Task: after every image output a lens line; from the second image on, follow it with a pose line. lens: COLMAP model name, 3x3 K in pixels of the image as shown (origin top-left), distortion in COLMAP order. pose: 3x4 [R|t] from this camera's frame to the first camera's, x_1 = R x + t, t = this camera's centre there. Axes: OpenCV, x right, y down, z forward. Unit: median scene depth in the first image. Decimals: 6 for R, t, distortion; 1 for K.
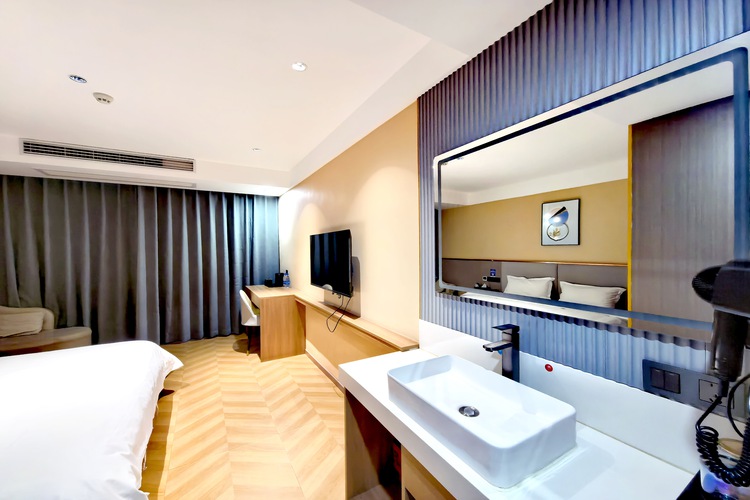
lens RADIAL K [[302.6, 0, 375.0], [0, 302.6, 250.0], [0, 0, 1]] dist [0.047720, 0.000037]
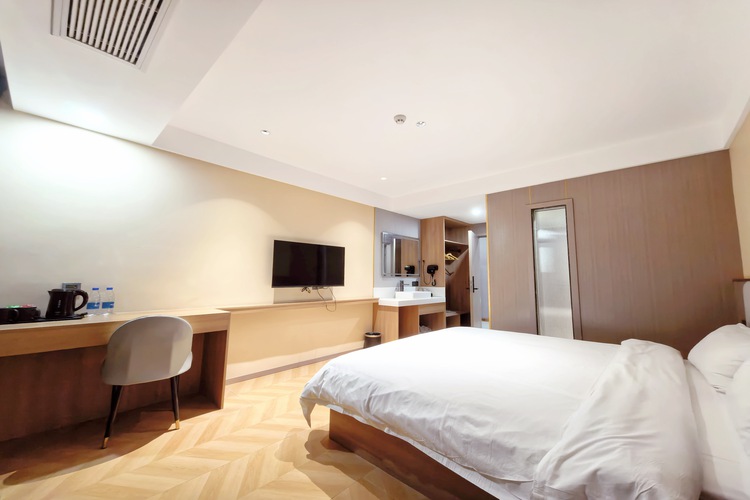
lens RADIAL K [[294.2, 0, 375.0], [0, 294.2, 250.0], [0, 0, 1]] dist [0.006310, 0.000059]
pose [[-0.321911, 0.102129, 0.941245, -1.078361], [0.006400, 0.994377, -0.105705, 0.079997], [-0.946748, -0.028004, -0.320755, 0.849027]]
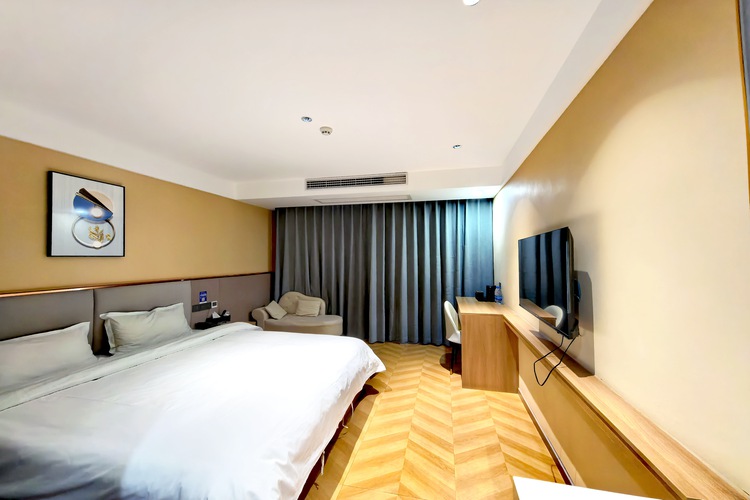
lens RADIAL K [[302.6, 0, 375.0], [0, 302.6, 250.0], [0, 0, 1]] dist [0.047720, 0.000037]
pose [[0.737950, -0.006428, -0.674825, 0.033622], [-0.012046, 0.999670, -0.022694, -0.002381], [0.674748, 0.024876, 0.737629, 0.170195]]
